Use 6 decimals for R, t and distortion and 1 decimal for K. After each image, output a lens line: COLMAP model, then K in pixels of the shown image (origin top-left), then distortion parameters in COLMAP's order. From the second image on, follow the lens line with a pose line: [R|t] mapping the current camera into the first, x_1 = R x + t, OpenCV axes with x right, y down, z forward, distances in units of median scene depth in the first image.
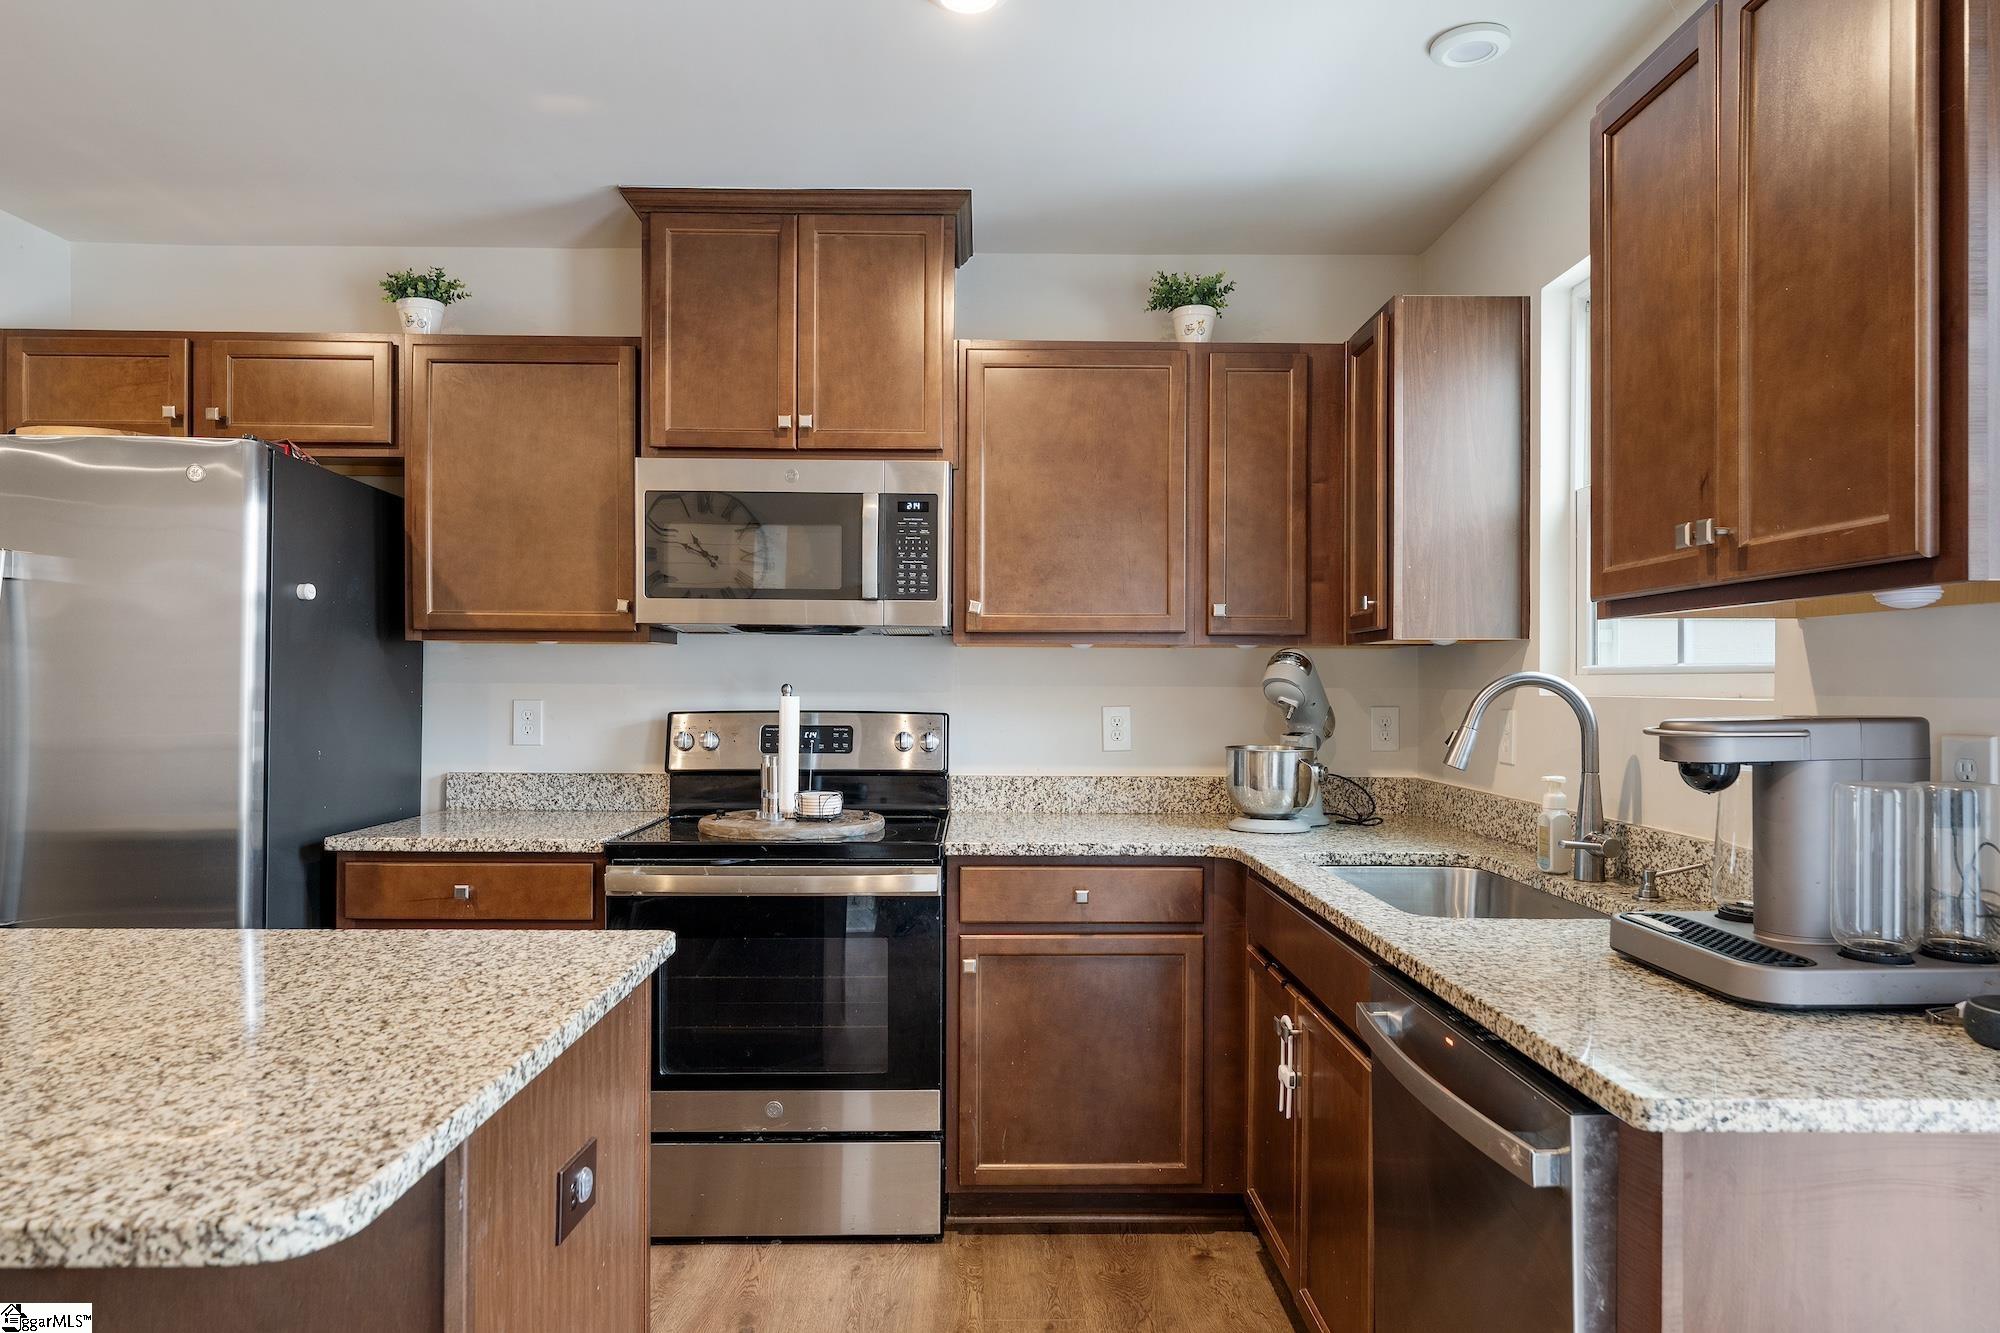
lens RADIAL K [[1221.2, 0, 1022.5], [0, 1221.2, 693.4], [0, 0, 1]] dist [-0.000932, -0.002784]
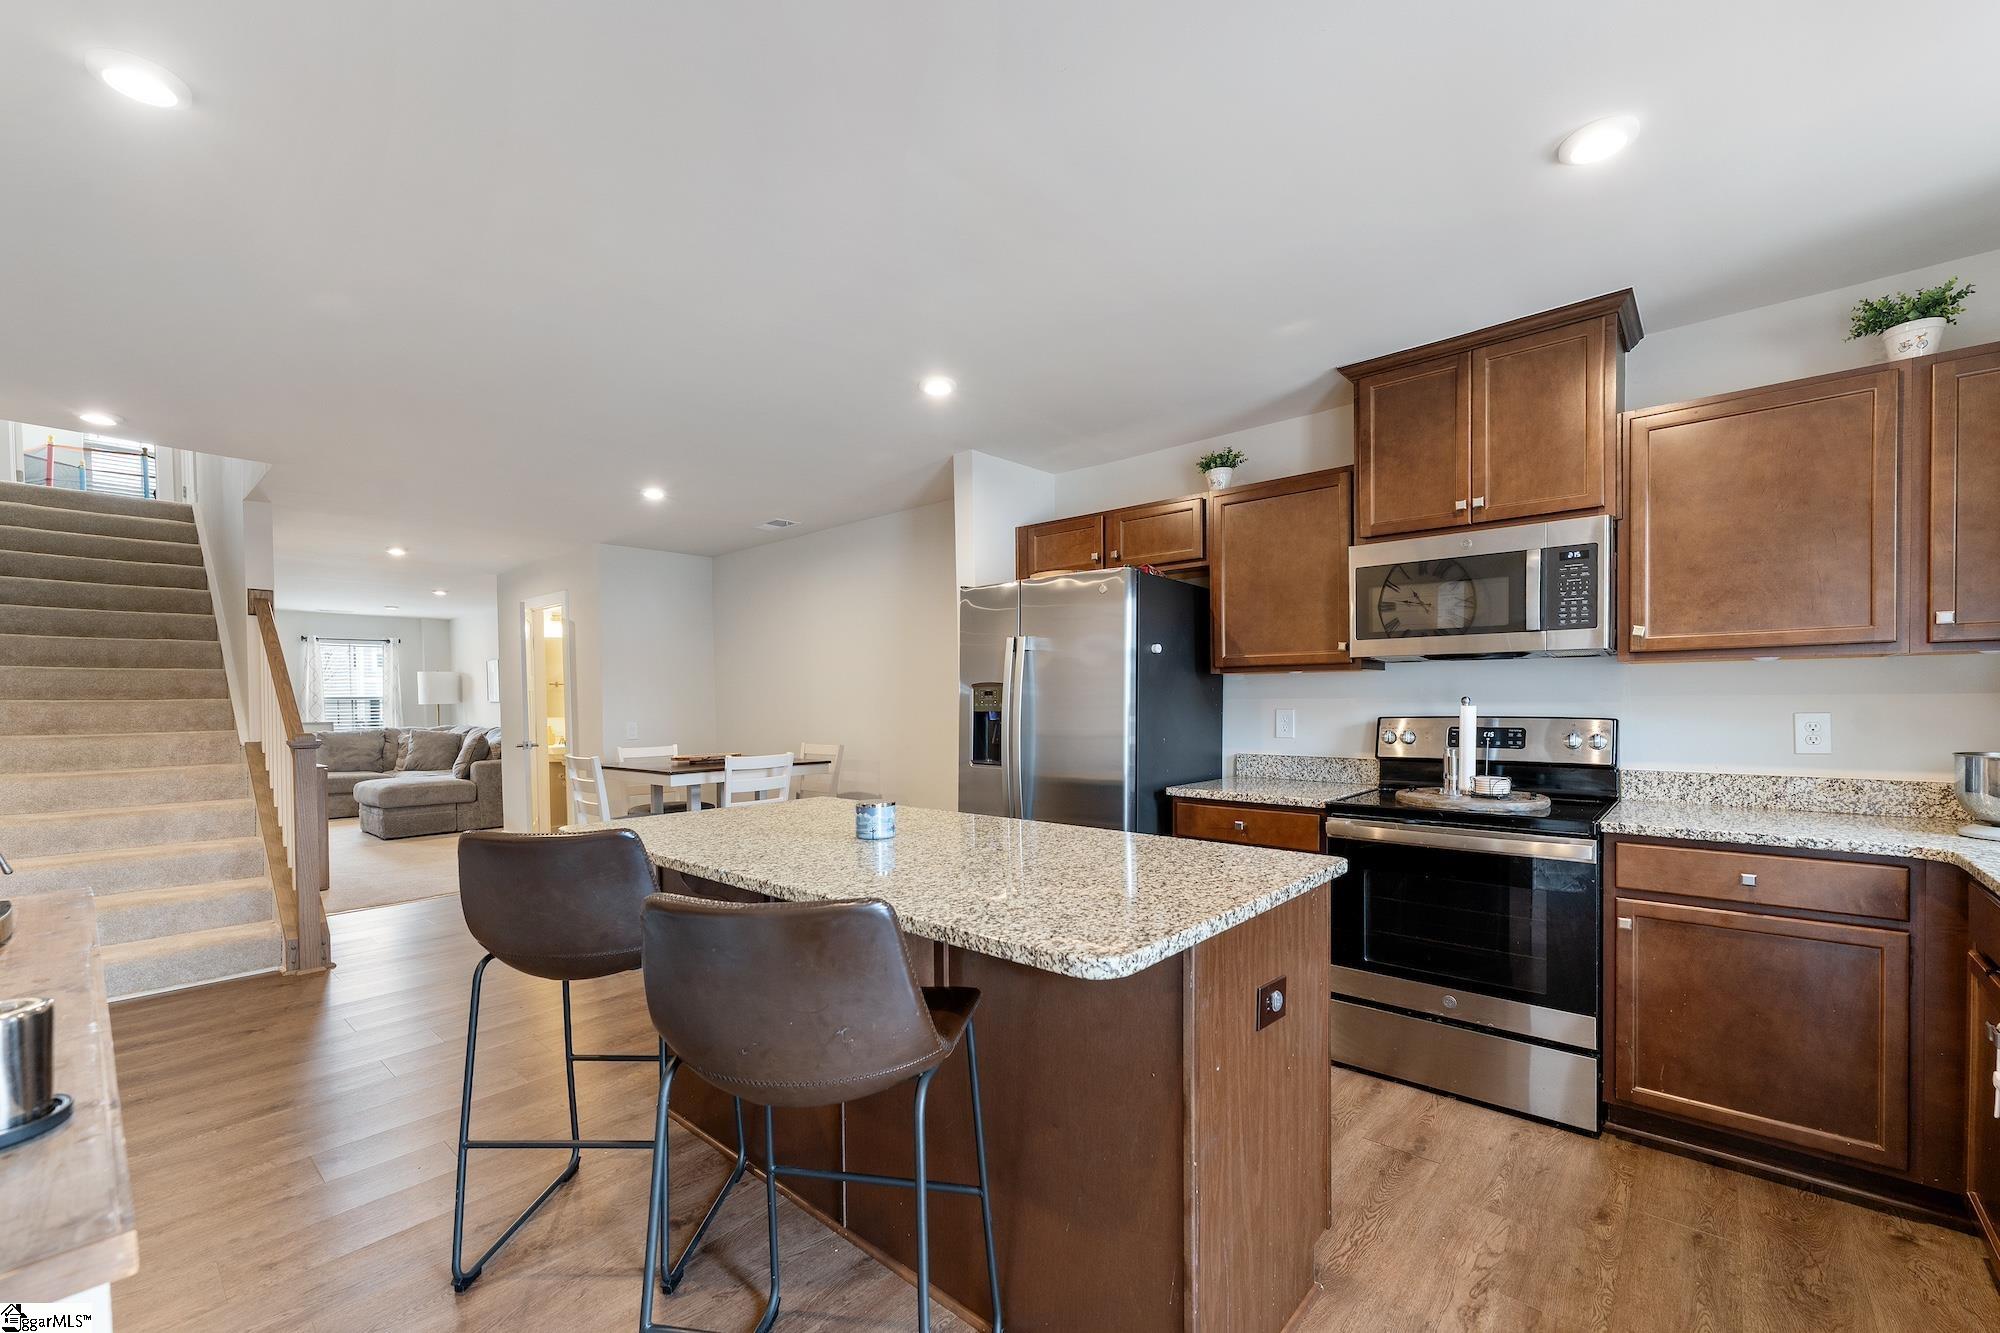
lens RADIAL K [[797.4, 0, 1003.4], [0, 797.4, 717.0], [0, 0, 1]] dist [0.000029, 0.000117]
pose [[0.743513, 0.002553, -0.668717, 0.023323], [0.007583, 0.999896, 0.012247, 0.000165], [0.668679, -0.014177, 0.743416, -0.012623]]
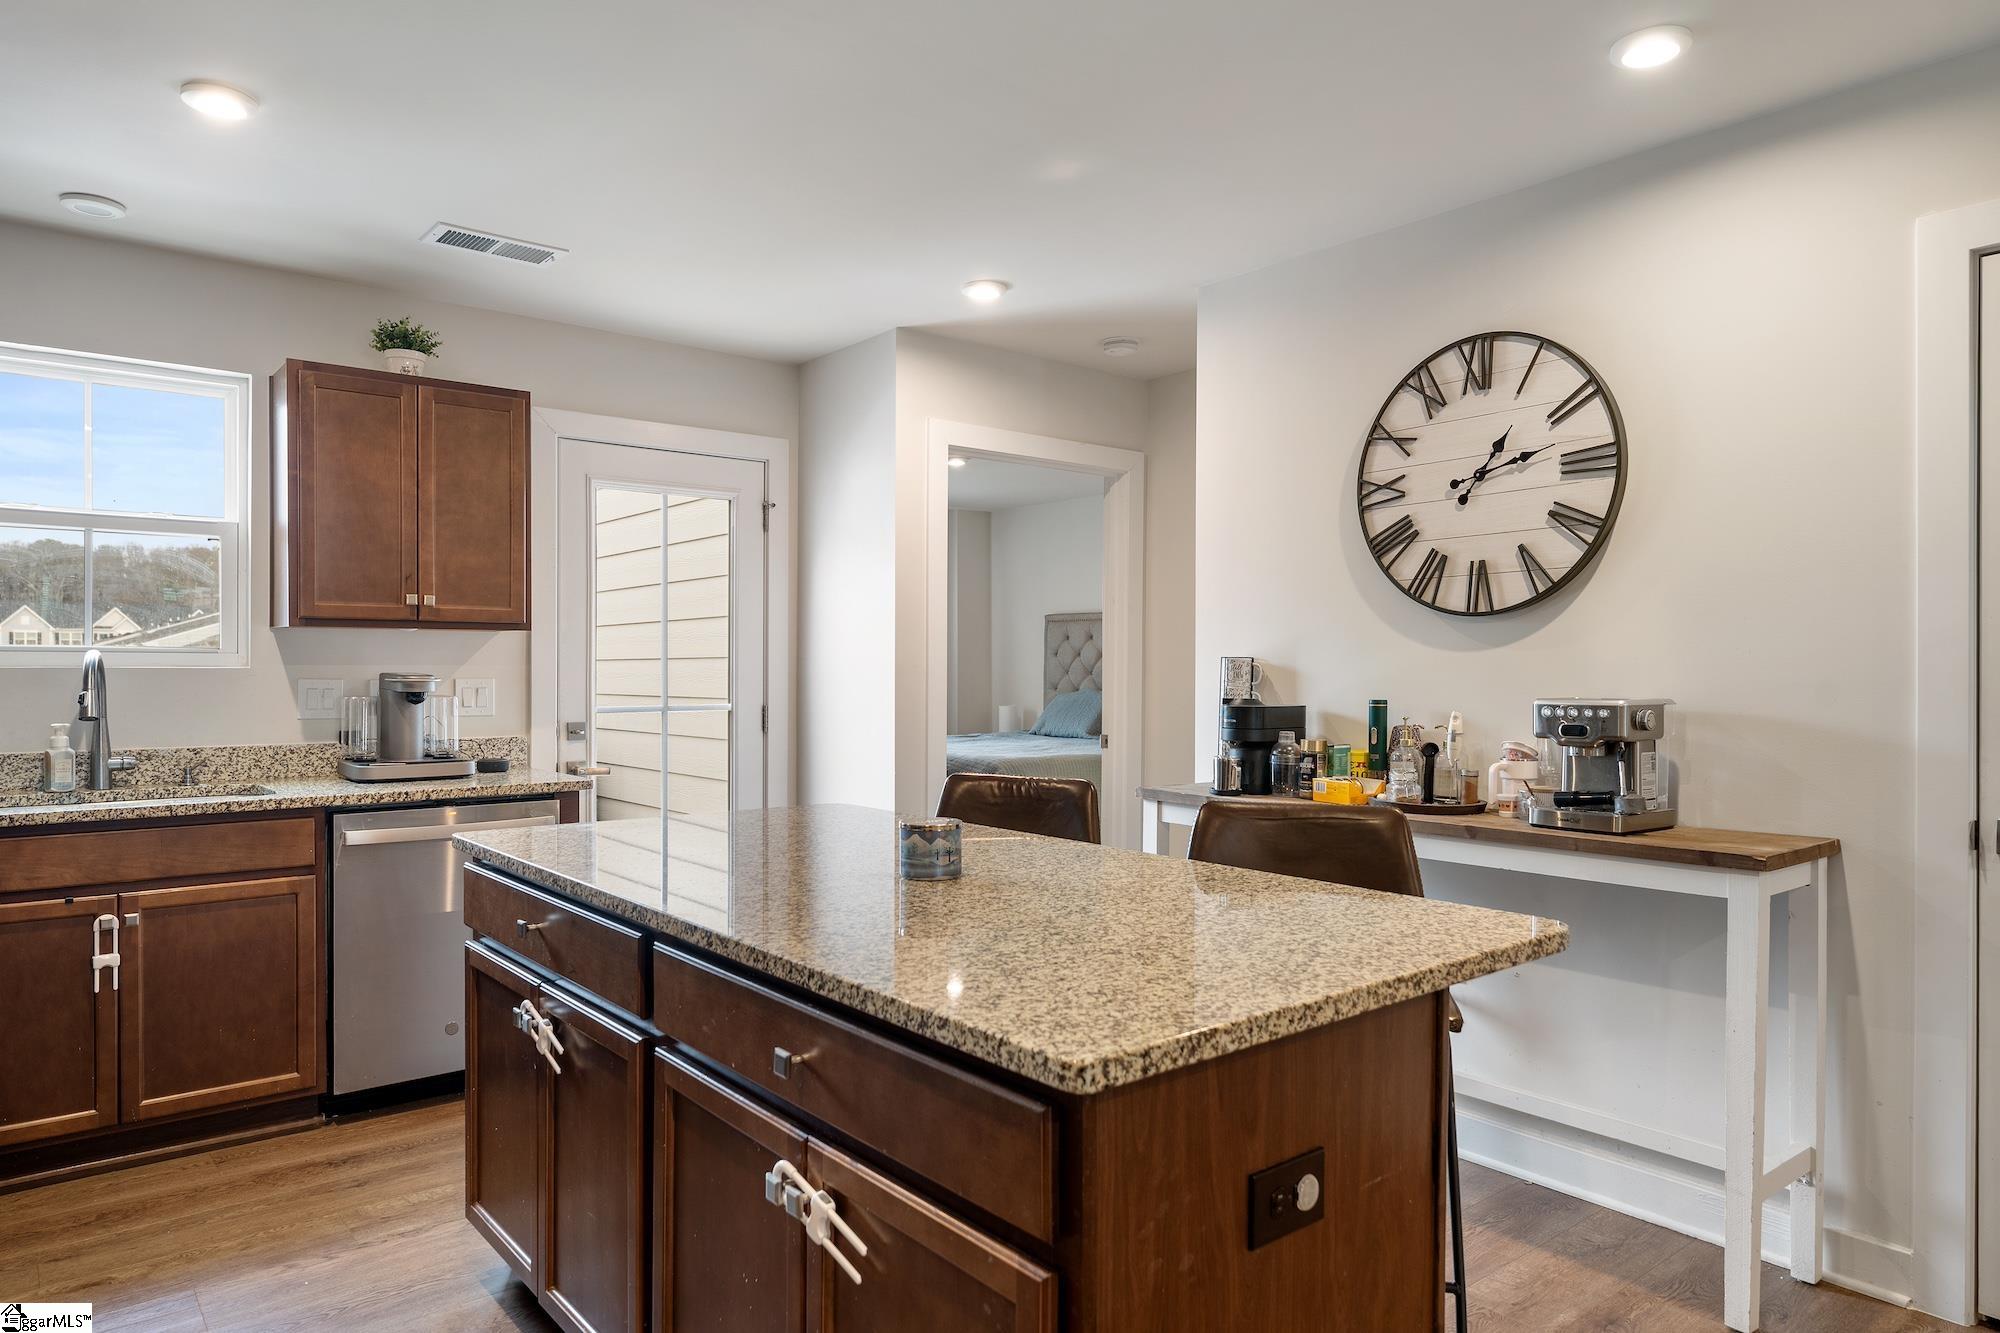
lens RADIAL K [[1221.2, 0, 998.4], [0, 1221.2, 682.3], [0, 0, 1]] dist [-0.000932, -0.002784]
pose [[-0.618332, -0.019278, 0.785680, -1.094492], [-0.000352, 0.999706, 0.024252, -0.012013], [-0.785917, 0.014720, -0.618157, 0.827696]]
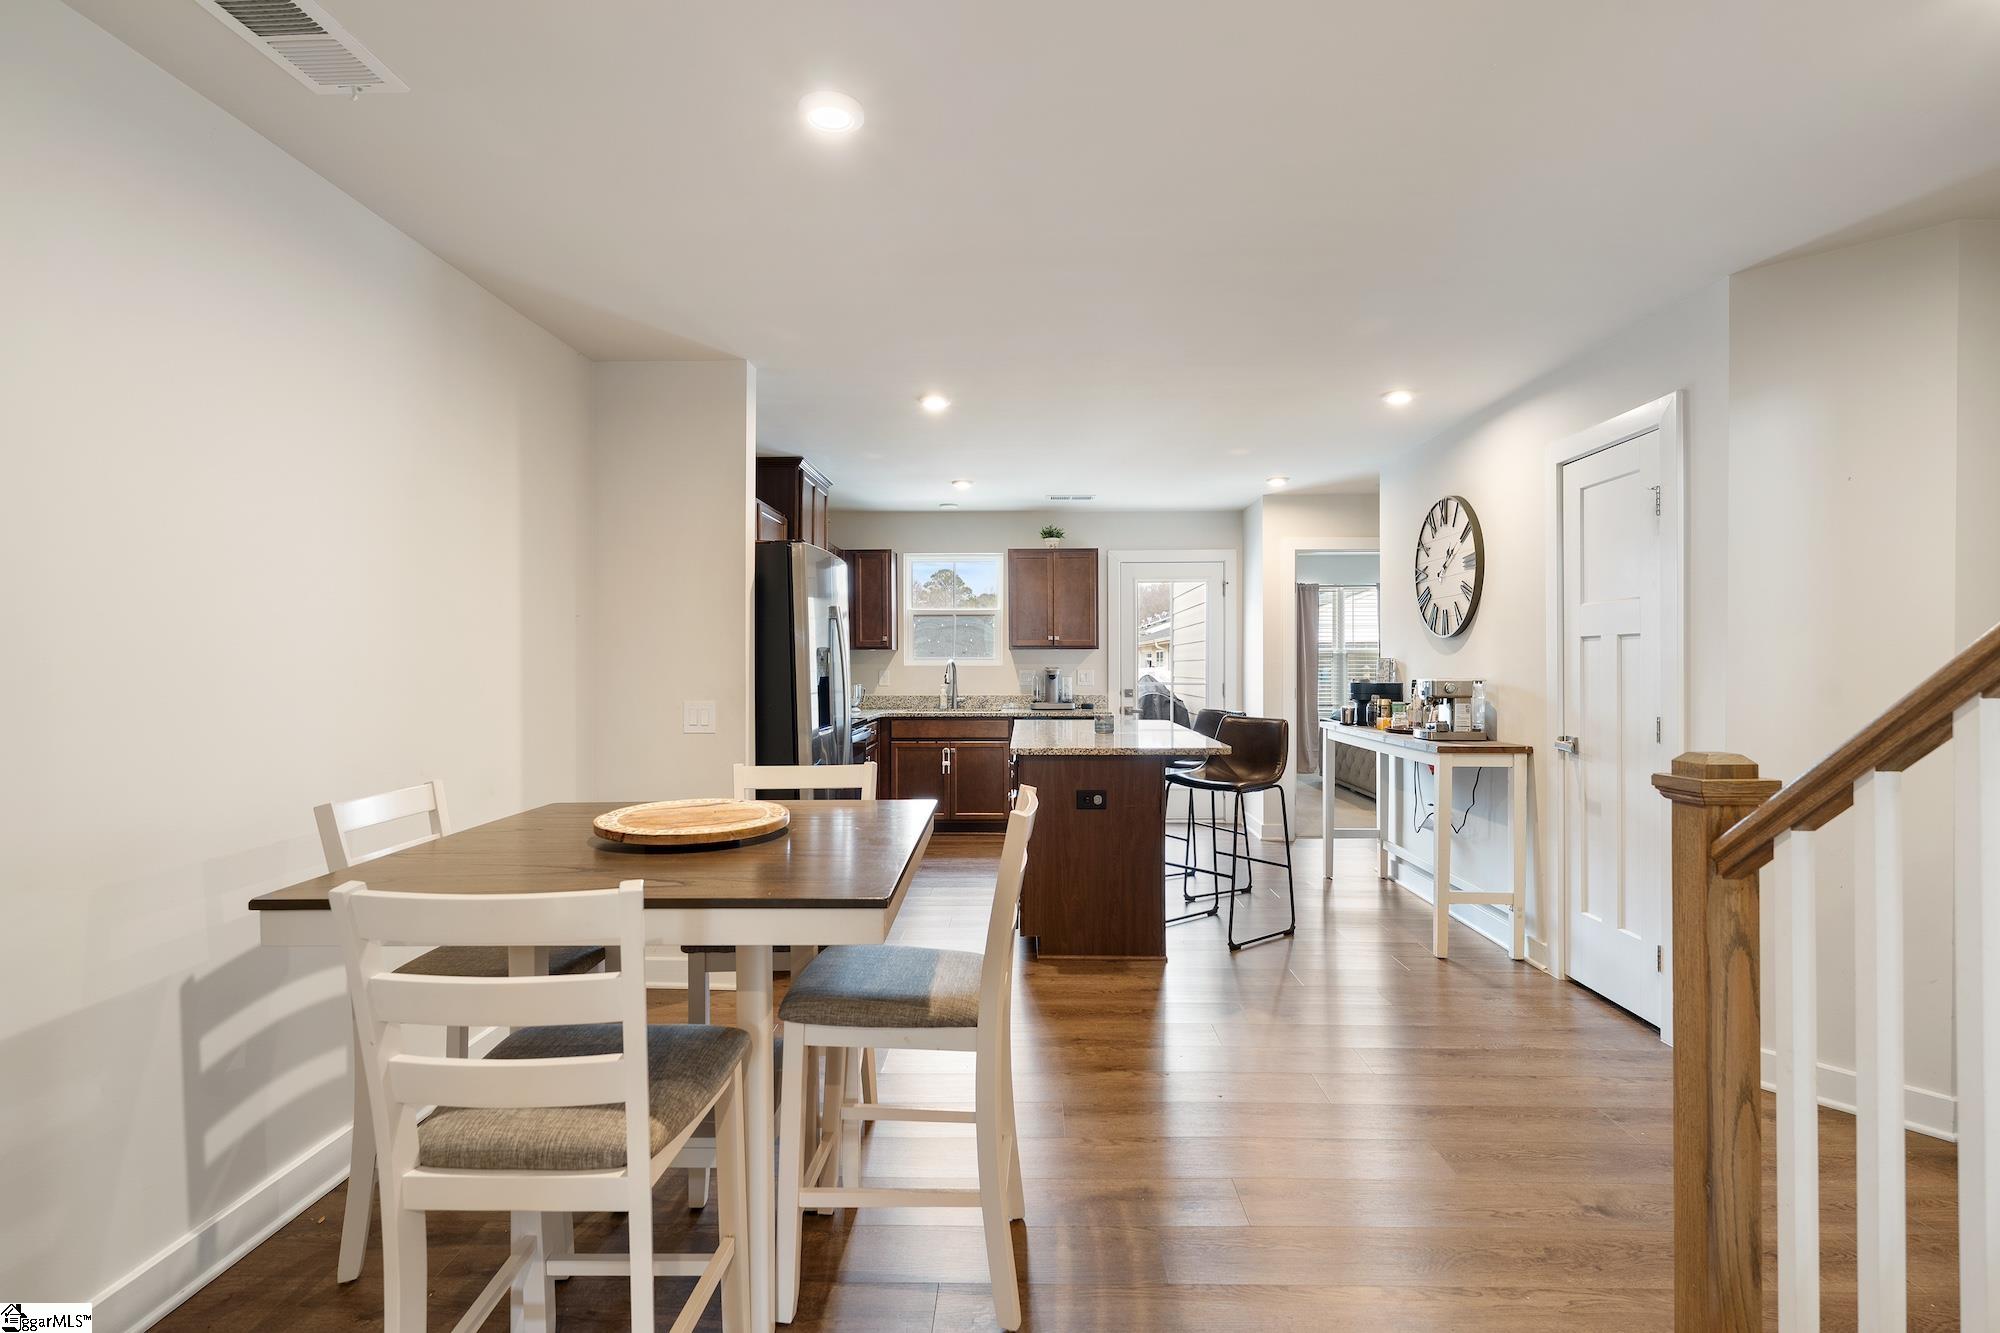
lens RADIAL K [[951.4, 0, 1002.1], [0, 951.4, 658.4], [0, 0, 1]] dist [-0.001278, -0.000498]
pose [[0.046448, -0.002723, 0.998917, -2.215569], [0.012753, 0.999916, 0.002133, -0.020842], [-0.998839, 0.012640, 0.046479, 0.531888]]
